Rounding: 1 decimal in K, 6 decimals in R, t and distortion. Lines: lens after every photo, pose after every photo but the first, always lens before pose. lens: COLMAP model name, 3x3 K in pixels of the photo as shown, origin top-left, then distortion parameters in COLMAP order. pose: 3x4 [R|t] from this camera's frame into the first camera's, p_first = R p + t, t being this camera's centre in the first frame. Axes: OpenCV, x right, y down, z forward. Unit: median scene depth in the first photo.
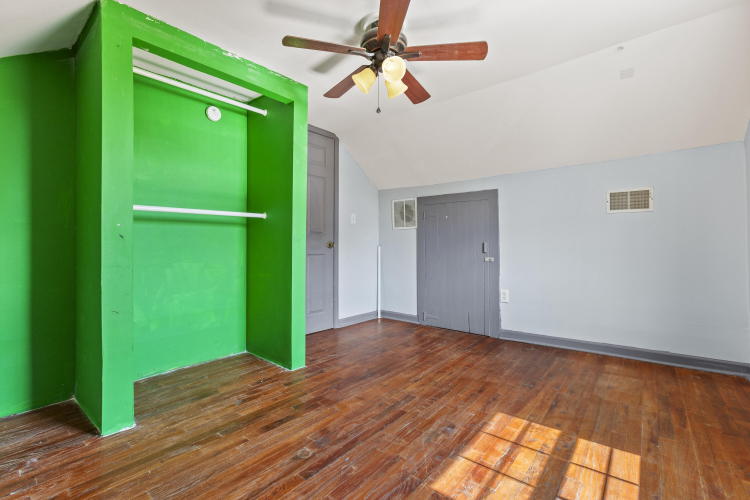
lens RADIAL K [[337.6, 0, 376.0], [0, 337.6, 248.1], [0, 0, 1]] dist [-0.012691, 0.000468]
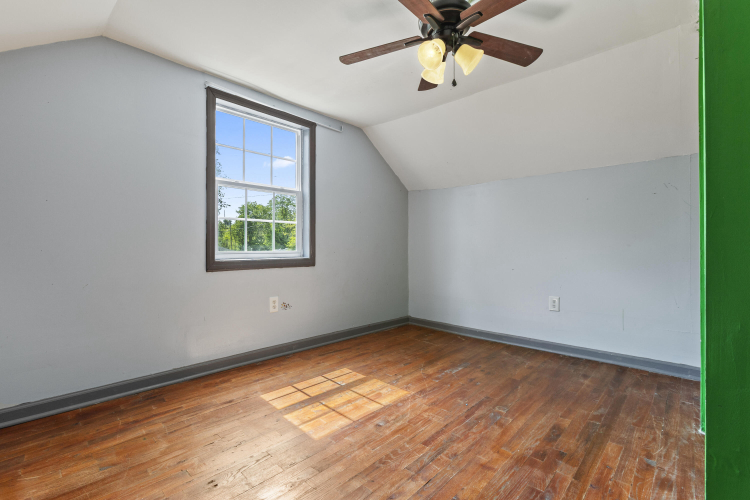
lens RADIAL K [[337.6, 0, 373.8], [0, 337.6, 247.5], [0, 0, 1]] dist [-0.012691, 0.000468]
pose [[-0.997074, 0.004063, 0.076338, 0.163254], [0.004431, 0.999979, 0.004653, -0.020695], [-0.076317, 0.004978, -0.997071, 2.117180]]
